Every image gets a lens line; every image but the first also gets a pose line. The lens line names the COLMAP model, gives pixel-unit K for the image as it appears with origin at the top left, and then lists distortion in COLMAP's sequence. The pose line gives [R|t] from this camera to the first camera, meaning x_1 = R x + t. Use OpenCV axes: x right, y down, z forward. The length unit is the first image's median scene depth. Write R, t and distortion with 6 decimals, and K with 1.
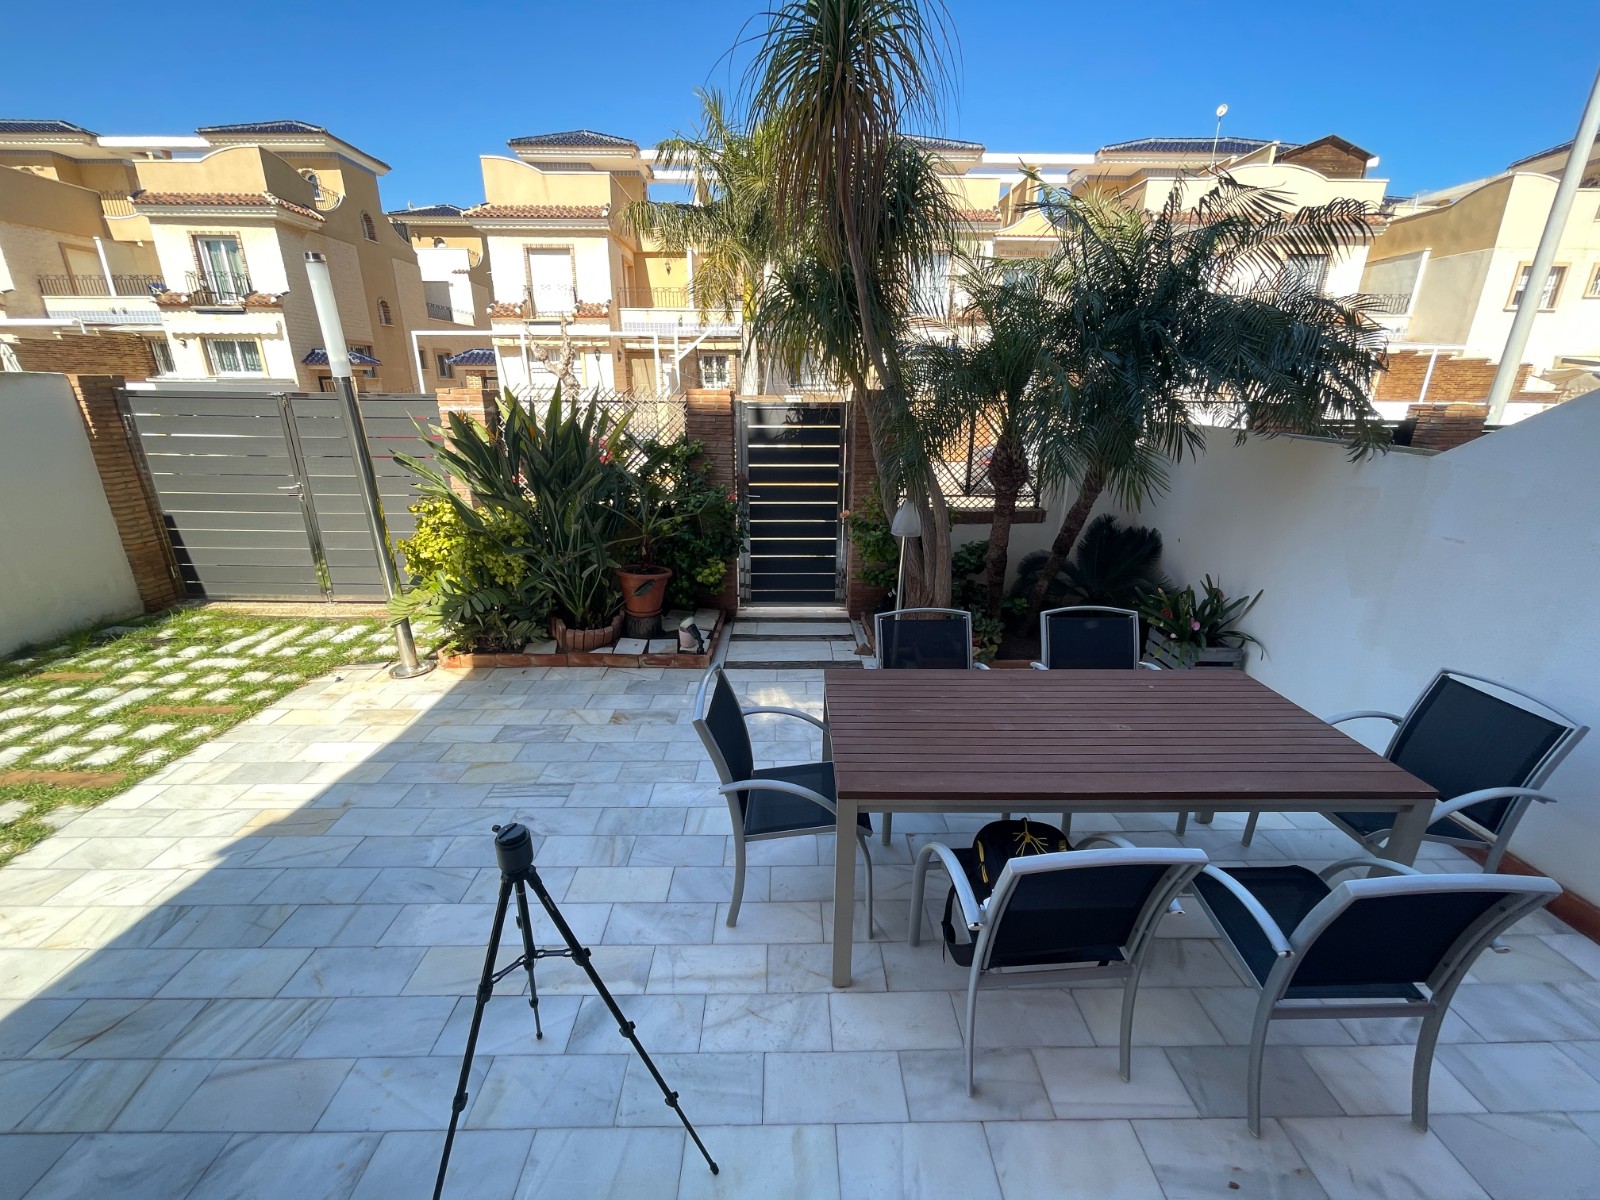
lens RADIAL K [[643.8, 0, 798.8], [0, 643.8, 598.3], [0, 0, 1]] dist [-0.001576, 0.000566]
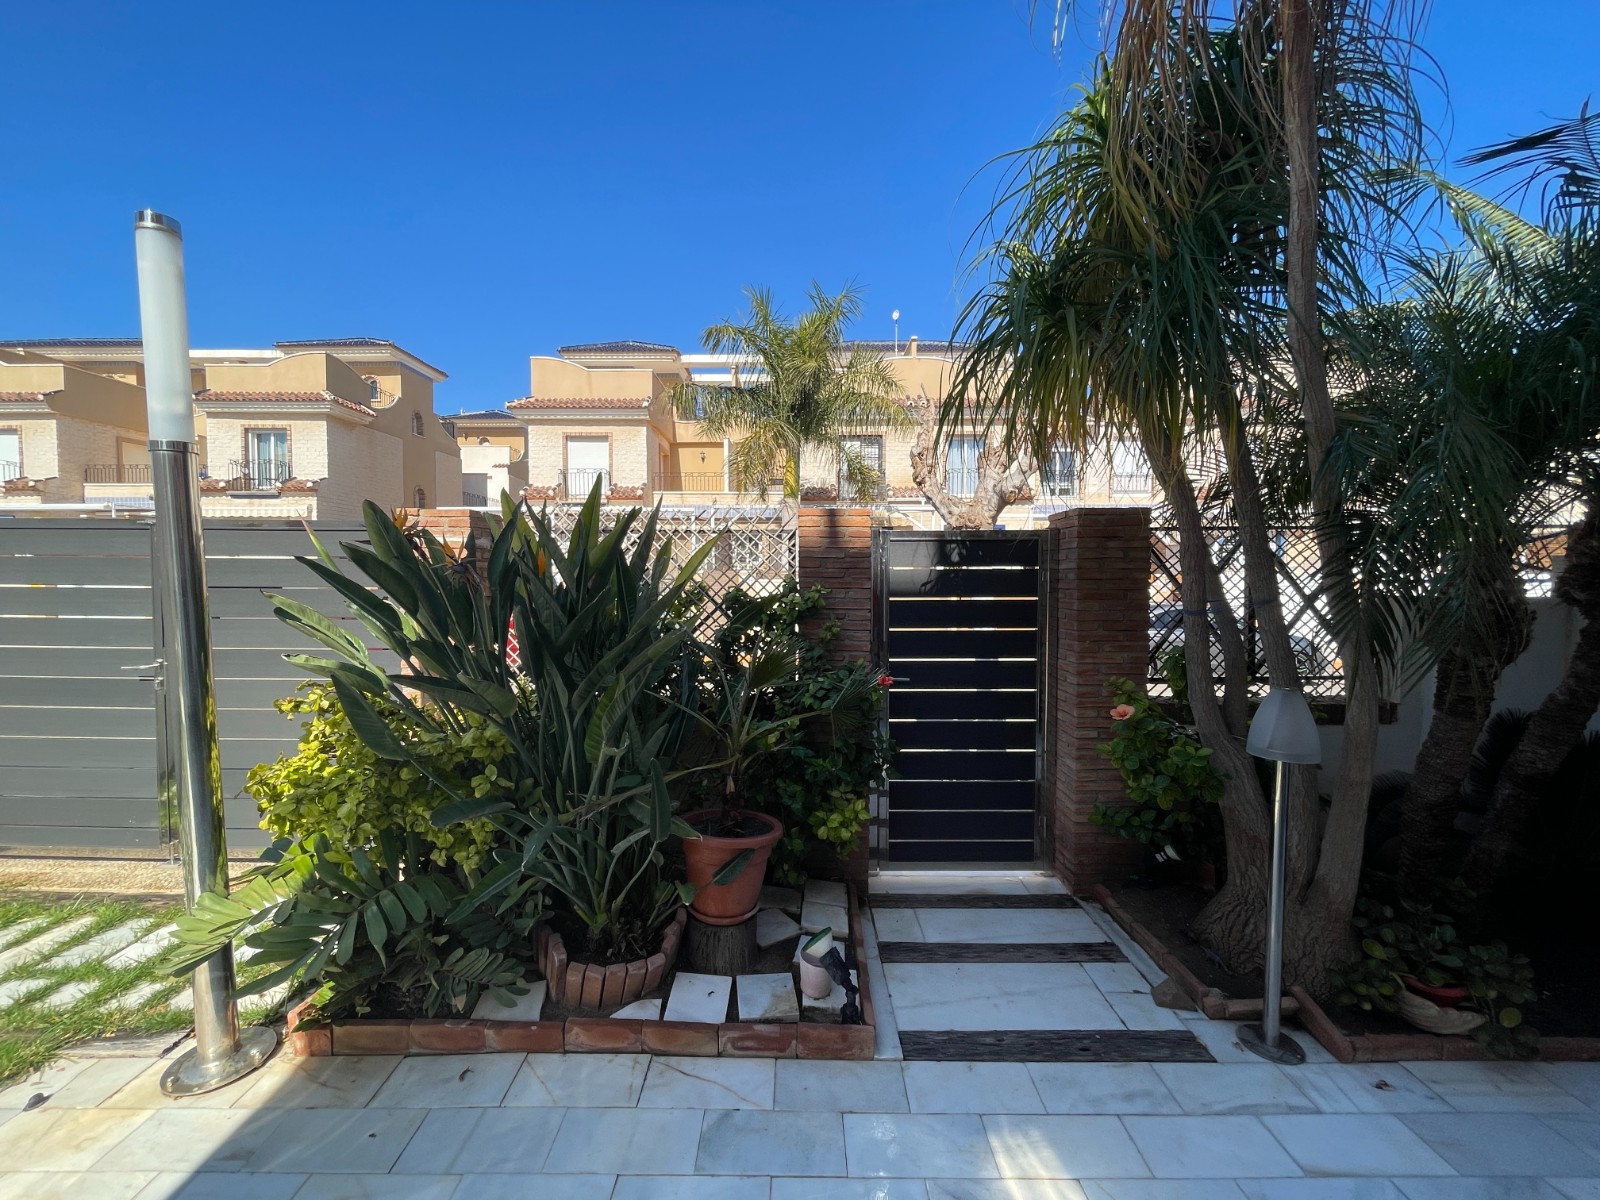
lens RADIAL K [[638.3, 0, 795.8], [0, 638.3, 599.0], [0, 0, 1]] dist [-0.001565, 0.000190]
pose [[0.999817, -0.004255, -0.018678, -0.153885], [-0.001119, 0.960379, -0.278694, -0.064393], [0.019123, 0.278664, 0.960198, 0.401645]]
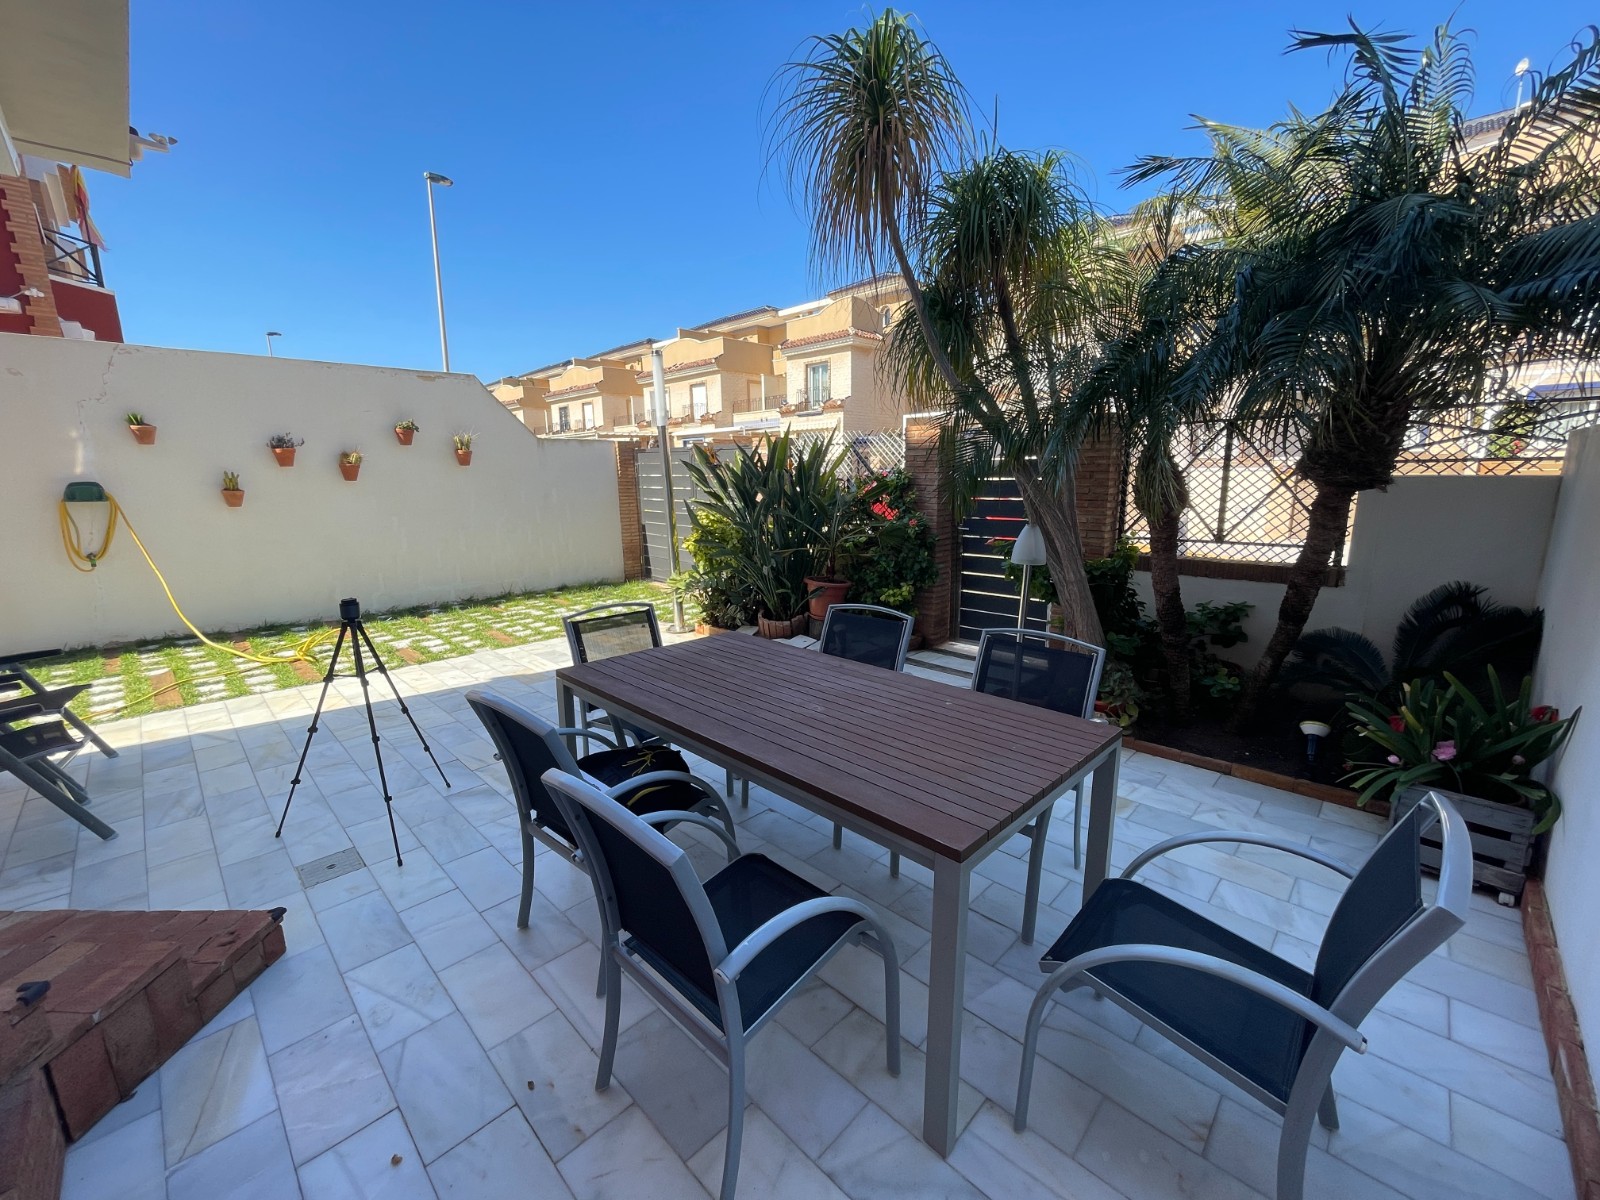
lens RADIAL K [[643.8, 0, 797.8], [0, 643.8, 607.5], [0, 0, 1]] dist [-0.001576, 0.000566]
pose [[0.704322, 0.130186, -0.697841, 0.457300], [-0.205189, 0.978414, -0.024566, 0.036749], [0.679579, 0.160492, 0.715831, 0.133426]]
